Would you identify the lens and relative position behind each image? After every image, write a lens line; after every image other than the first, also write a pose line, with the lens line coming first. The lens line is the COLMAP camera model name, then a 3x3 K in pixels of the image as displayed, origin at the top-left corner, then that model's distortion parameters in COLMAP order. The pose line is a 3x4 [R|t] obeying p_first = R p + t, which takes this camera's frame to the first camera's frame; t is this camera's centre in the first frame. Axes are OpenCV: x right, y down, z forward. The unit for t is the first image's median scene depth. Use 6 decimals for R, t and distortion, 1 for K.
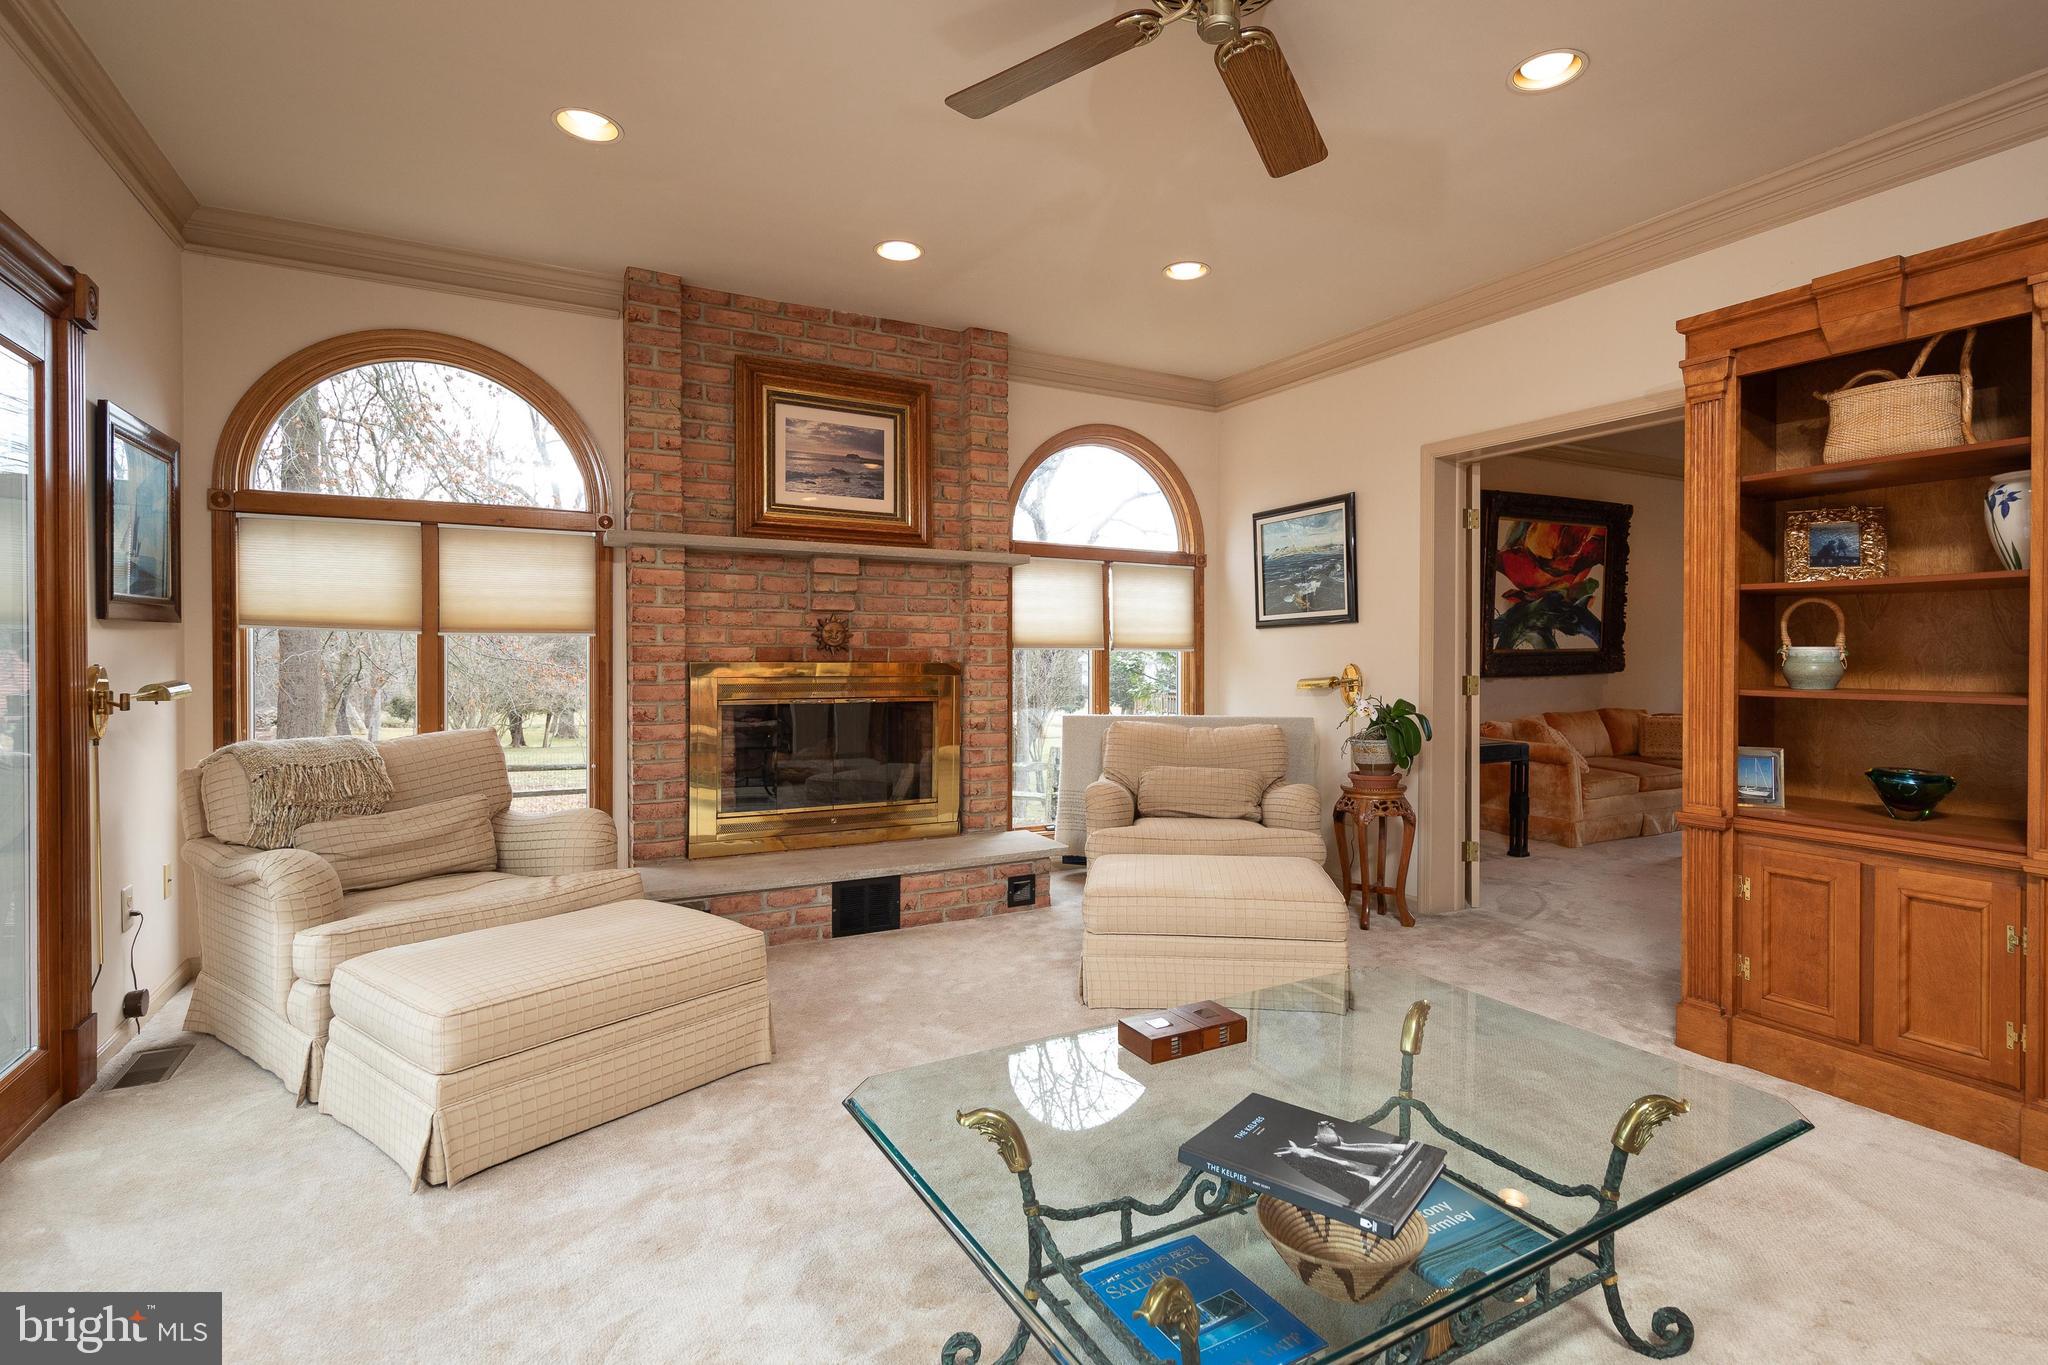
lens RADIAL K [[985.0, 0, 1092.2], [0, 985.0, 662.3], [0, 0, 1]] dist [0.000711, -0.000061]
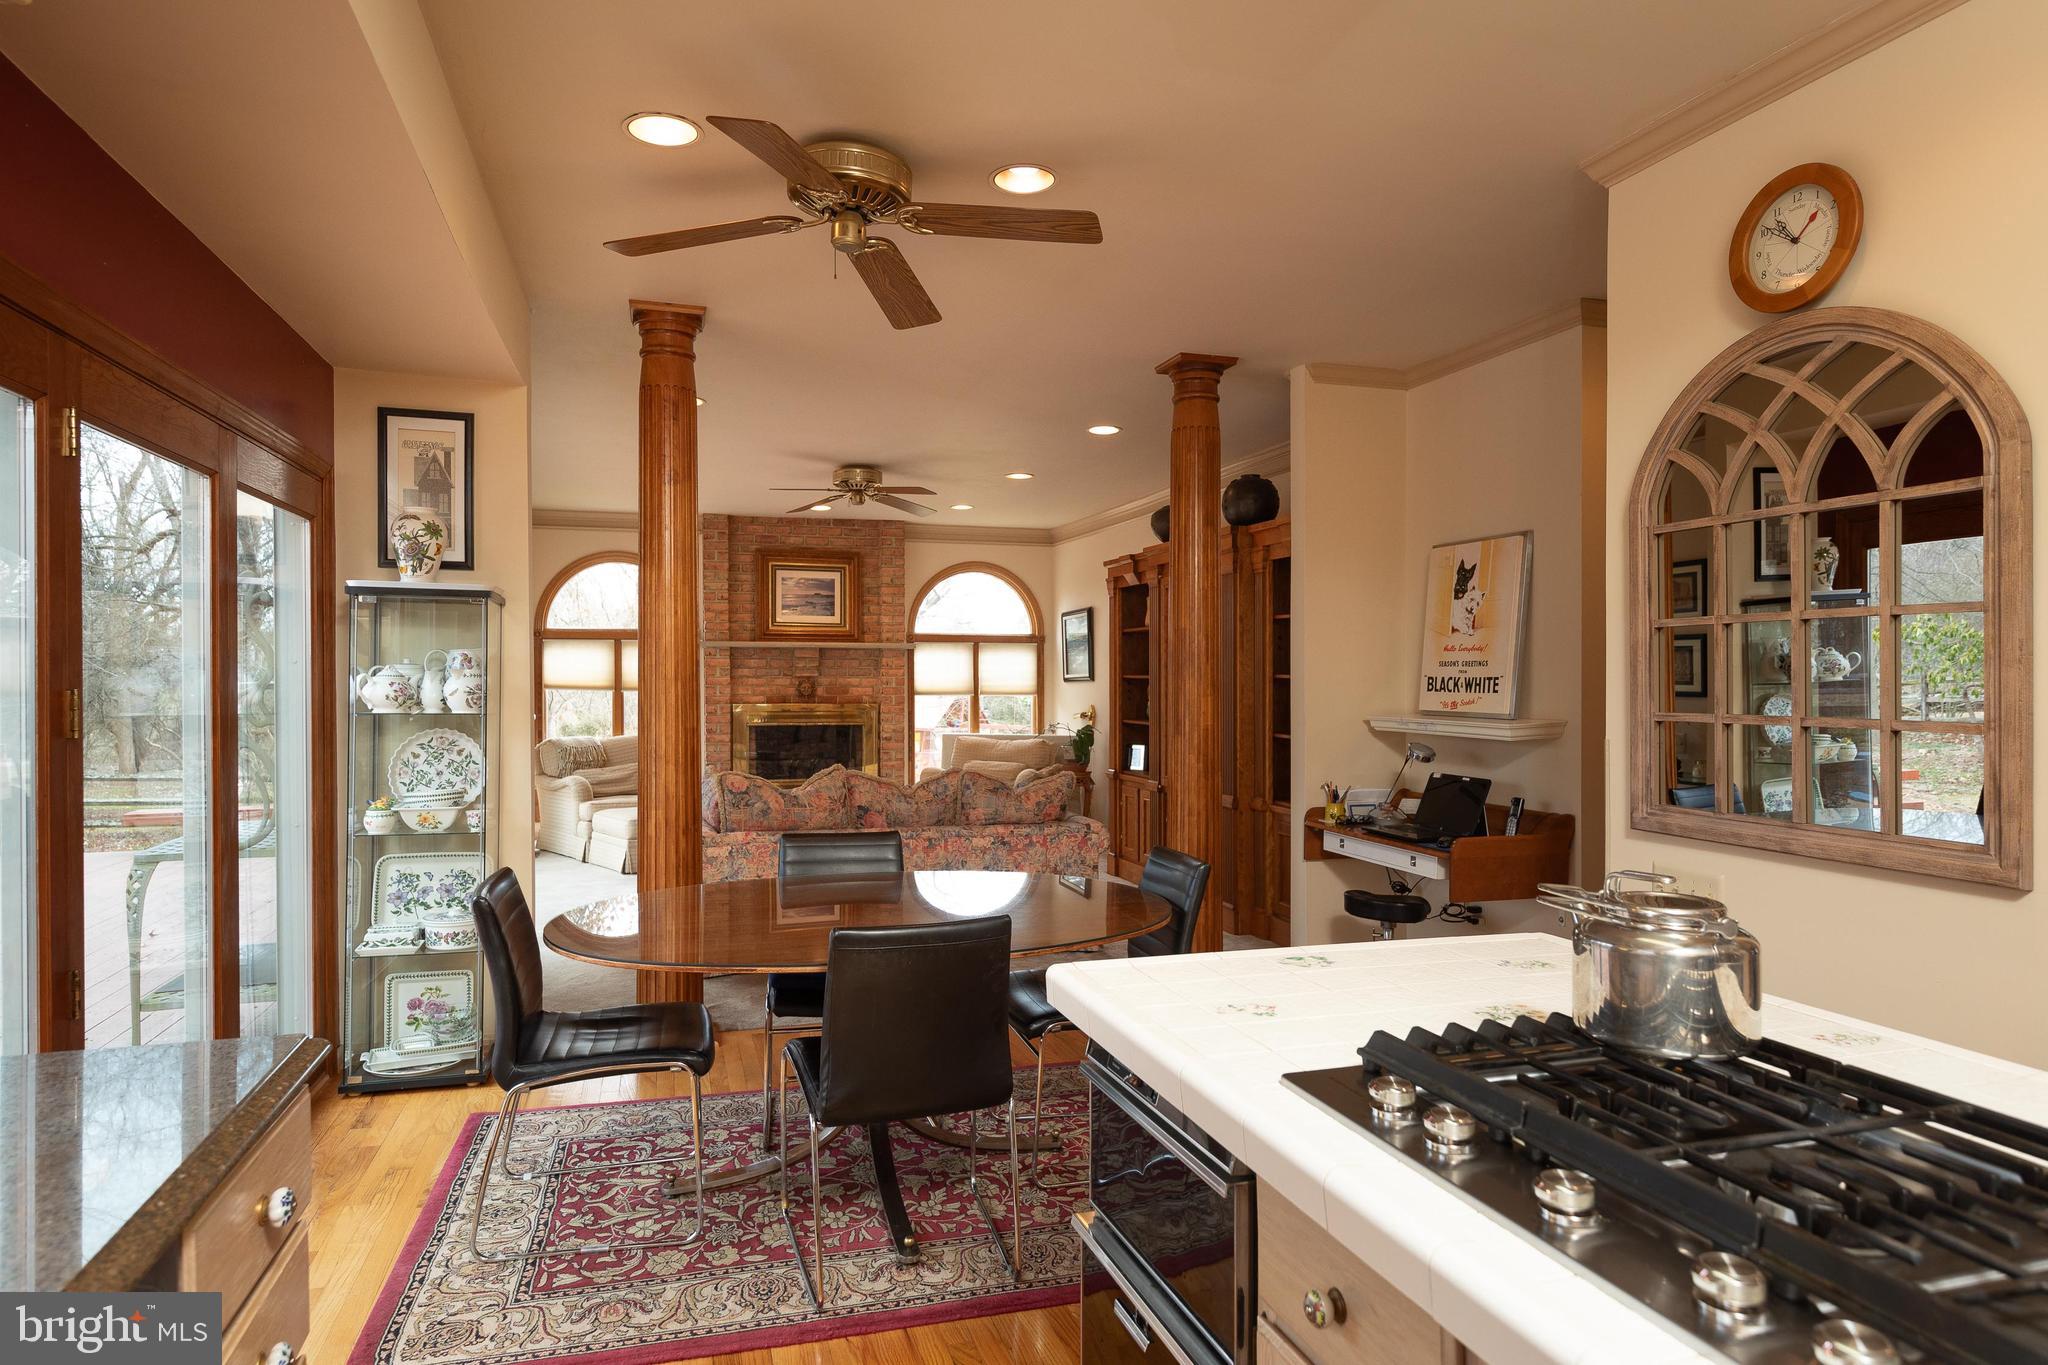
lens RADIAL K [[1199.3, 0, 1055.3], [0, 1199.3, 687.2], [0, 0, 1]] dist [0.008032, 0.000050]
pose [[0.975995, -0.001309, -0.217789, 0.718812], [0.000767, 0.999996, -0.002573, -0.025759], [0.217792, 0.002345, 0.975992, -1.168807]]
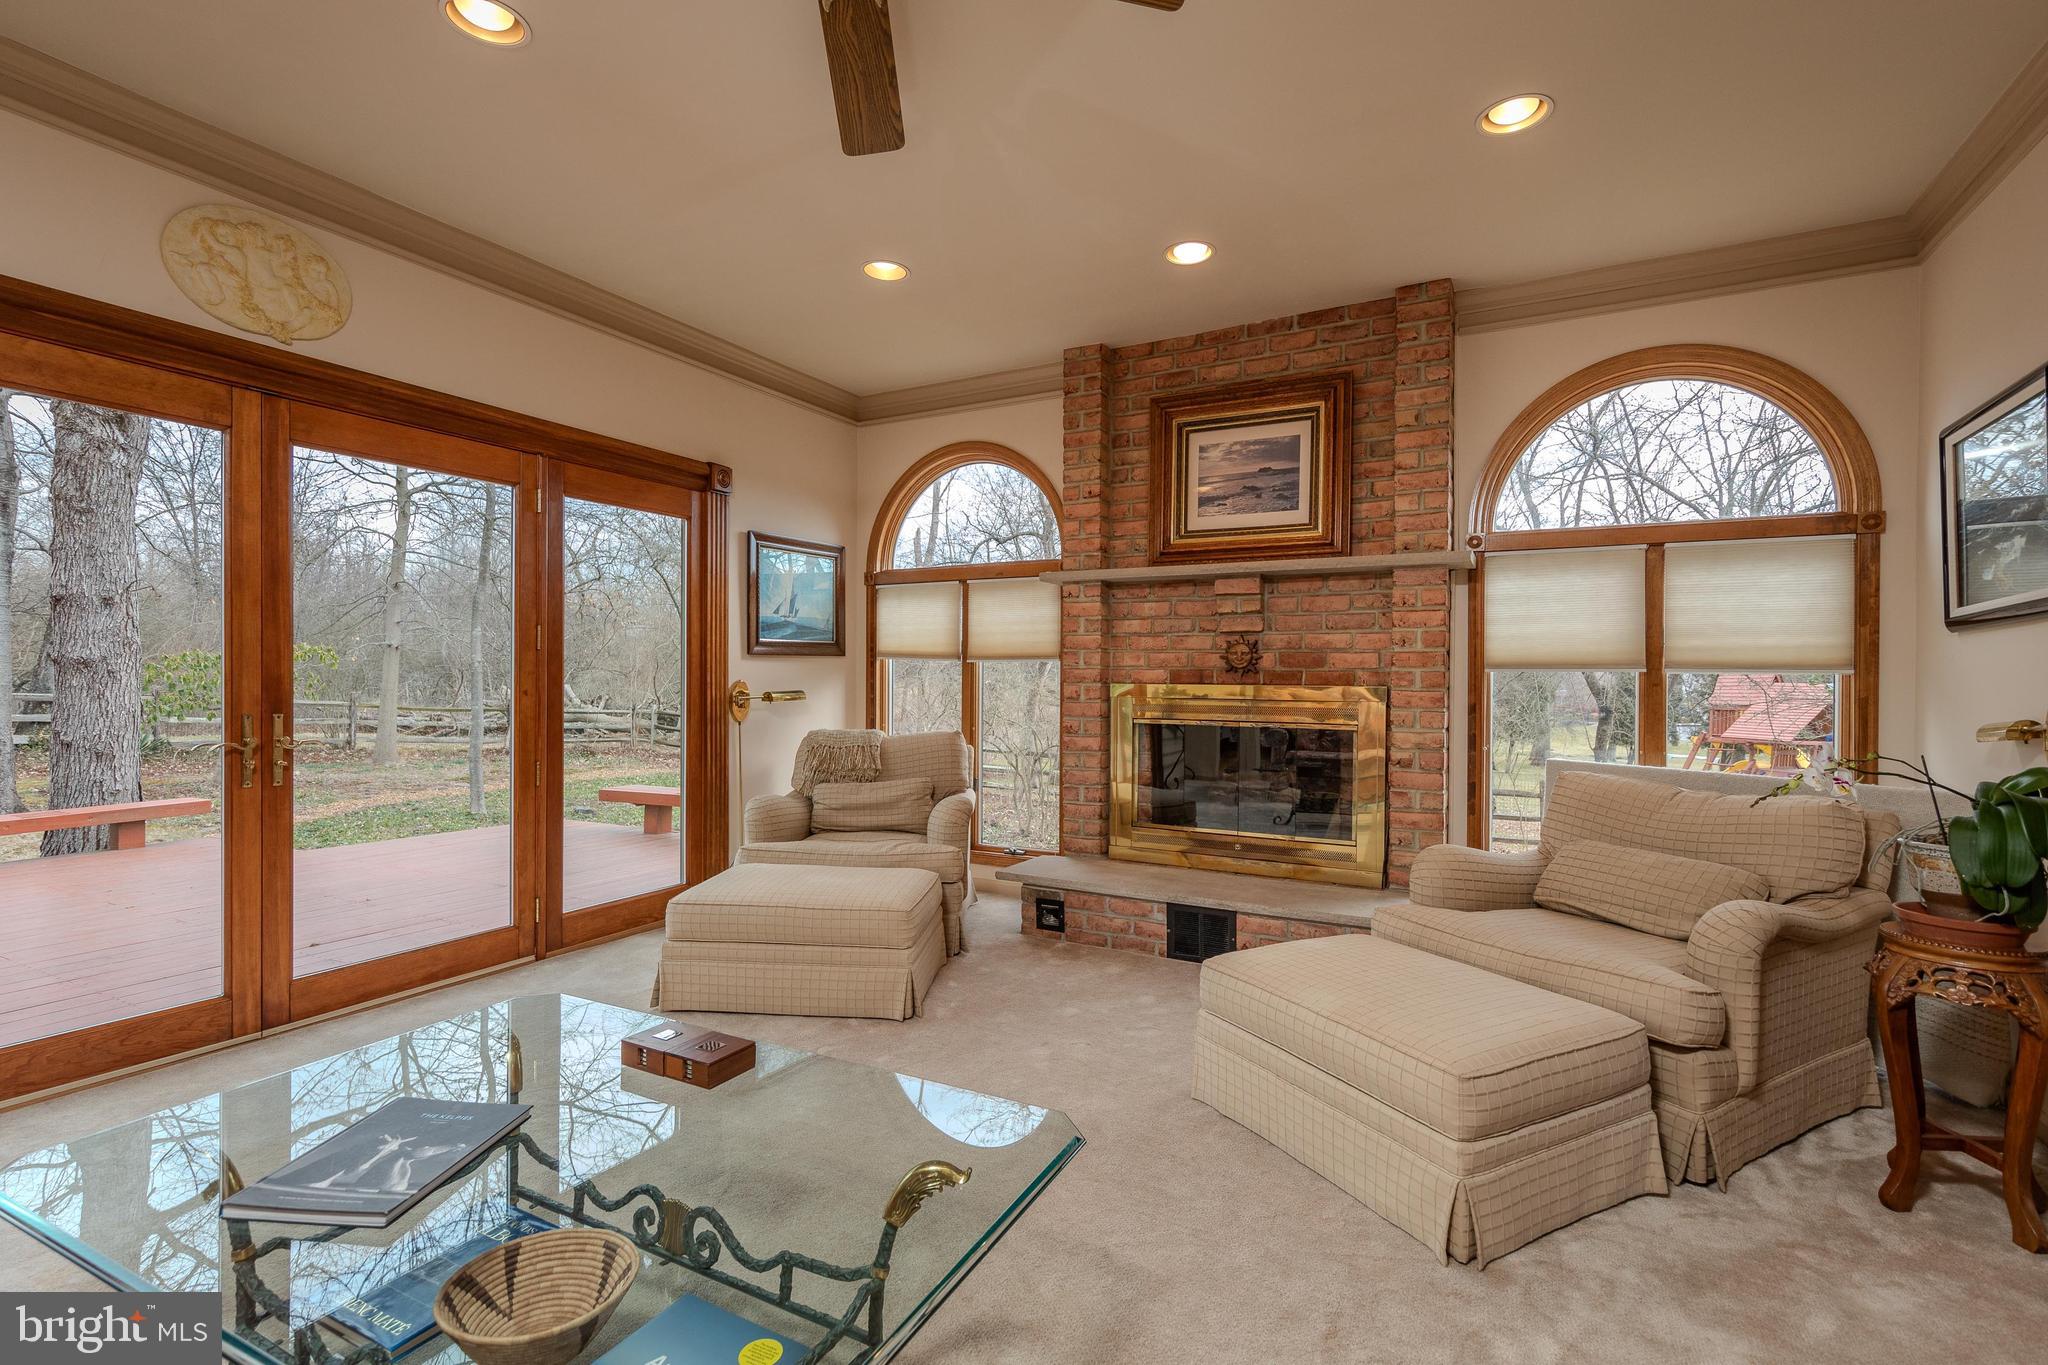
lens RADIAL K [[951.3, 0, 1012.2], [0, 951.3, 686.4], [0, 0, 1]] dist [0.001113, 0.000071]
pose [[0.515618, 0.006860, -0.856791, 0.434873], [-0.012920, 0.999917, 0.000230, 0.004427], [0.856721, 0.010951, 0.515664, 0.324064]]
